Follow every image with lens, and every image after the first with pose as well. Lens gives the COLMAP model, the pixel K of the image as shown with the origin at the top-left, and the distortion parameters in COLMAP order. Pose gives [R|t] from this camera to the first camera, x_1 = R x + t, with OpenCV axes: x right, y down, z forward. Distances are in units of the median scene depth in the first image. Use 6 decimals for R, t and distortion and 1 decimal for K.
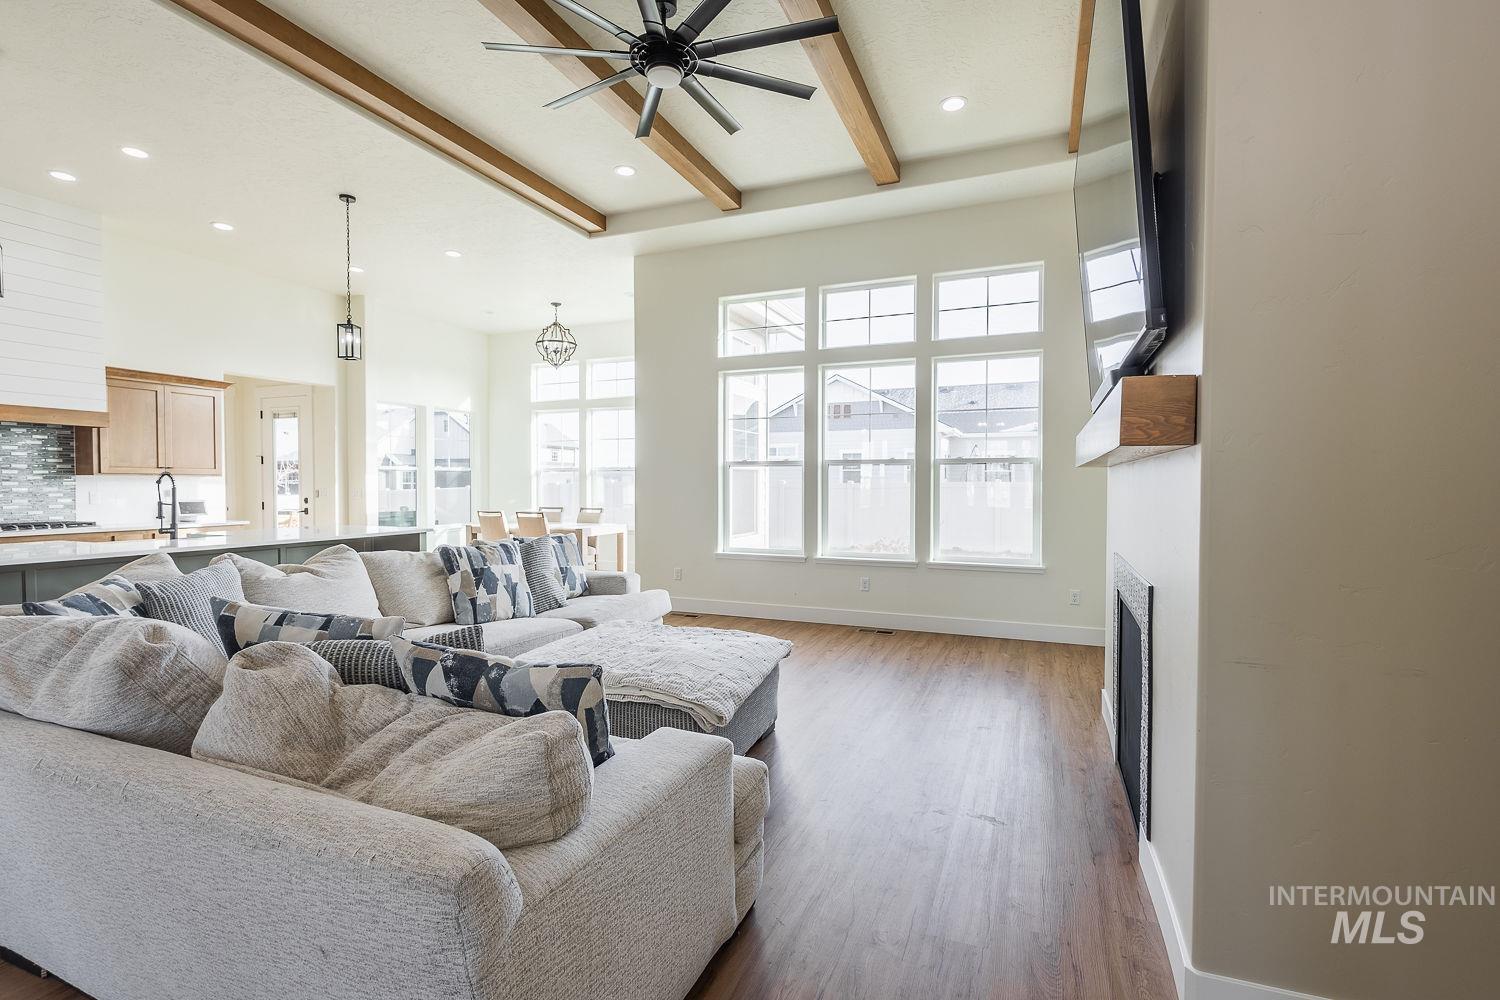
lens RADIAL K [[700.4, 0, 751.3], [0, 700.4, 501.2], [0, 0, 1]] dist [0.002986, -0.000388]
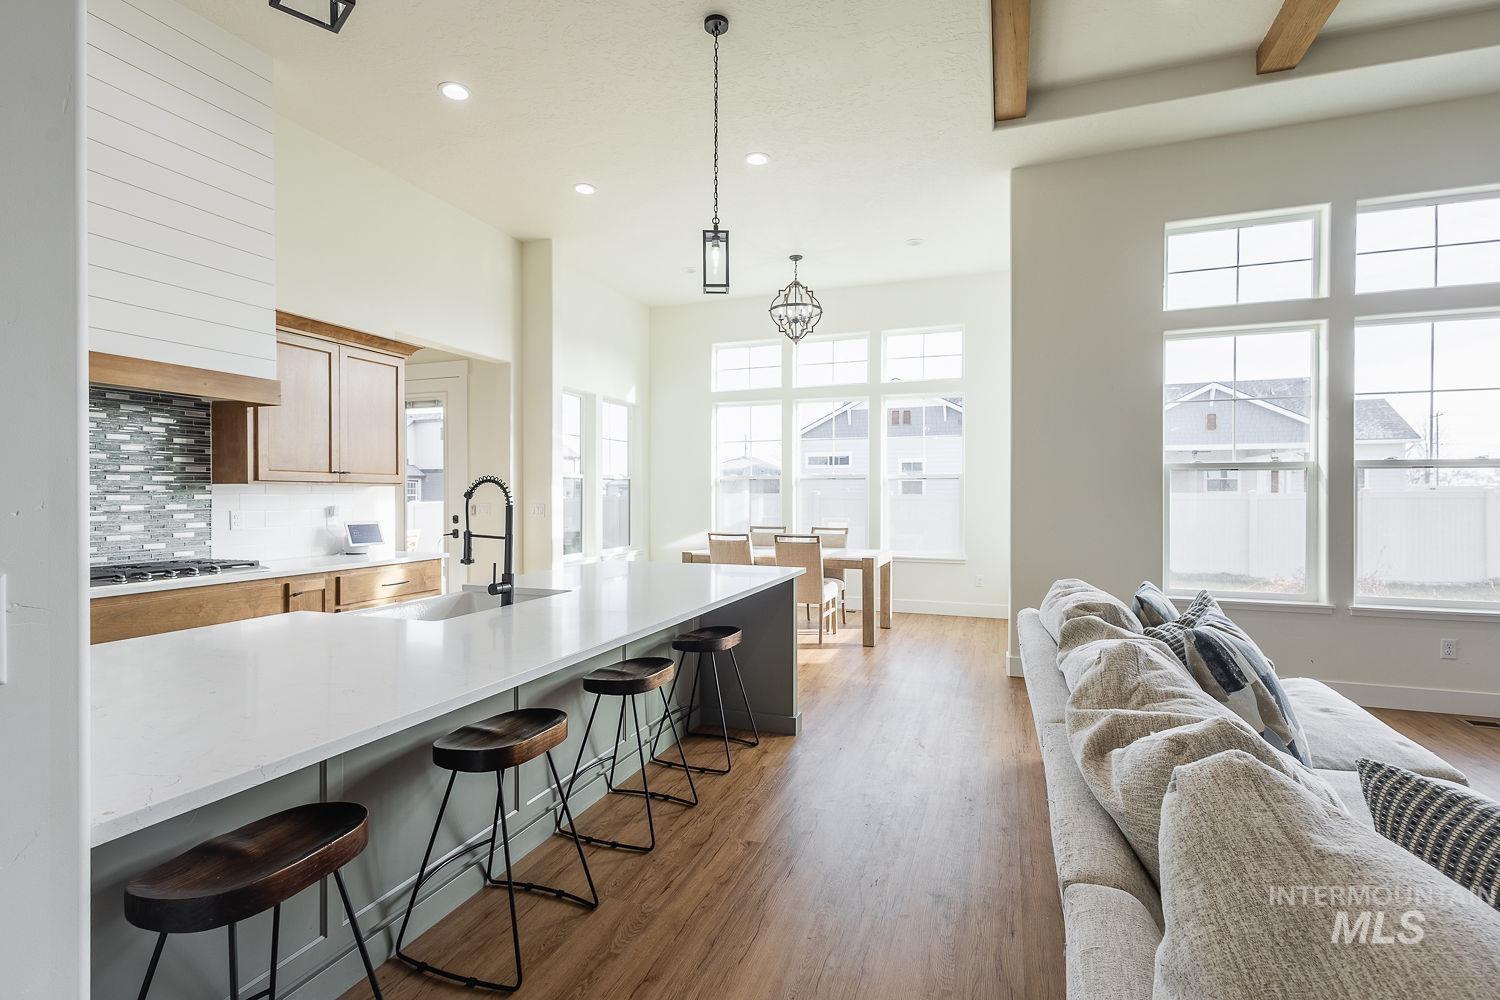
lens RADIAL K [[698.5, 0, 747.3], [0, 698.5, 497.0], [0, 0, 1]] dist [0.002475, -0.000231]
pose [[0.999228, -0.001483, 0.039256, -0.515726], [0.002351, 0.999754, -0.022055, -0.010776], [-0.039213, 0.022130, 0.998986, 0.366971]]
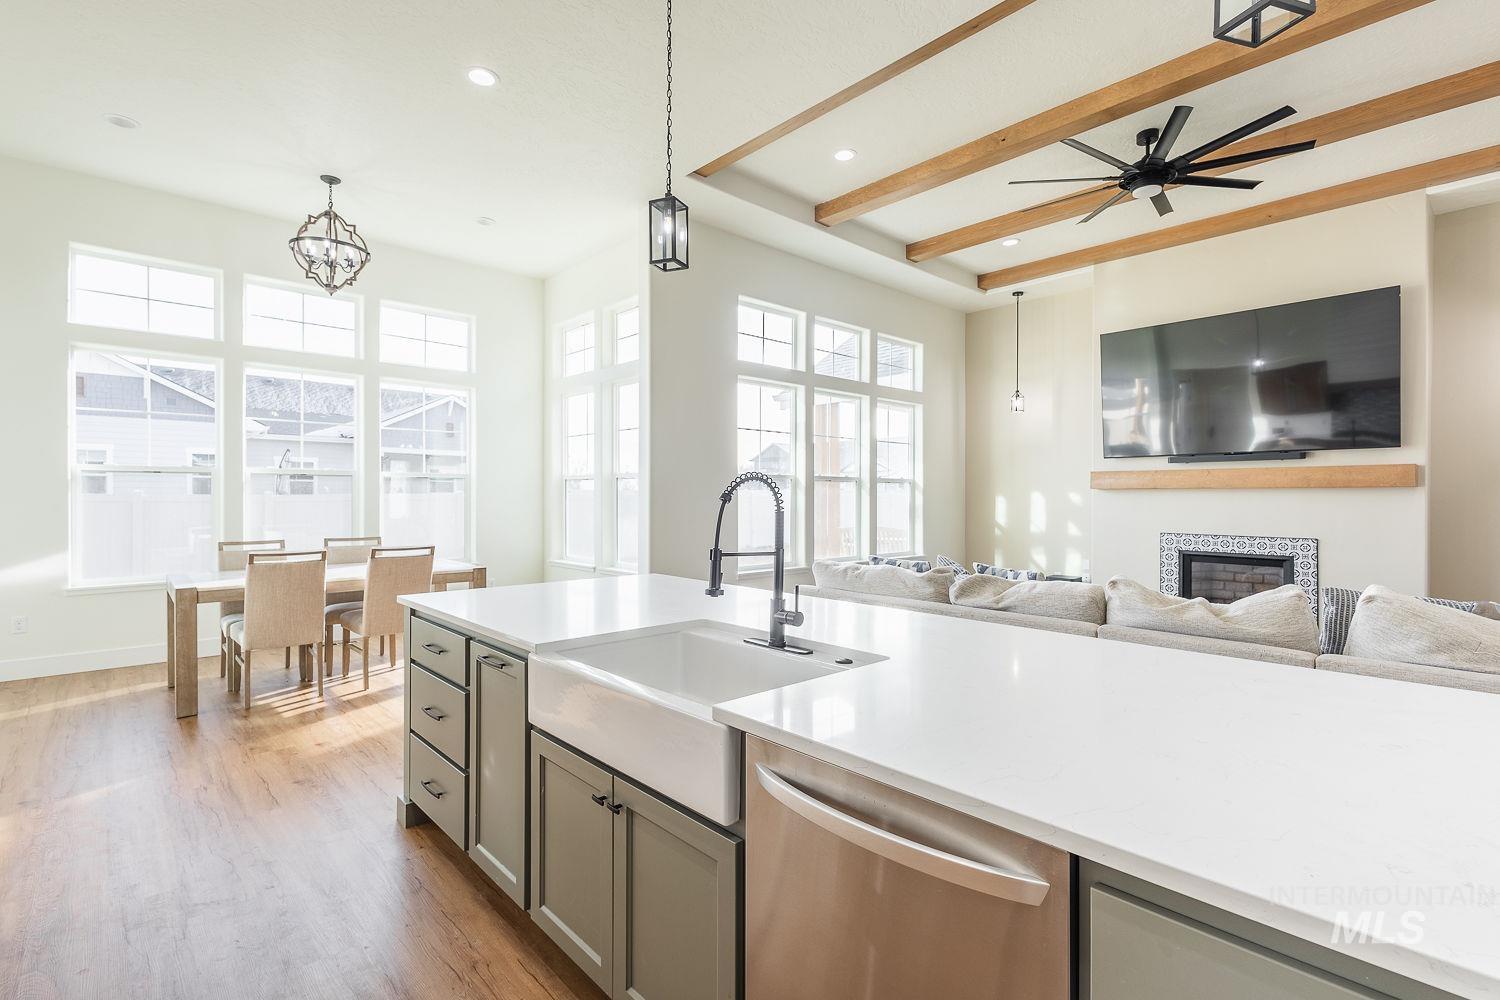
lens RADIAL K [[698.5, 0, 747.3], [0, 698.5, 497.0], [0, 0, 1]] dist [0.002475, -0.000231]
pose [[0.419126, 0.001475, 0.907927, -0.930384], [0.017757, 0.999794, -0.009821, -0.019170], [-0.907754, 0.020238, 0.419014, 0.661360]]
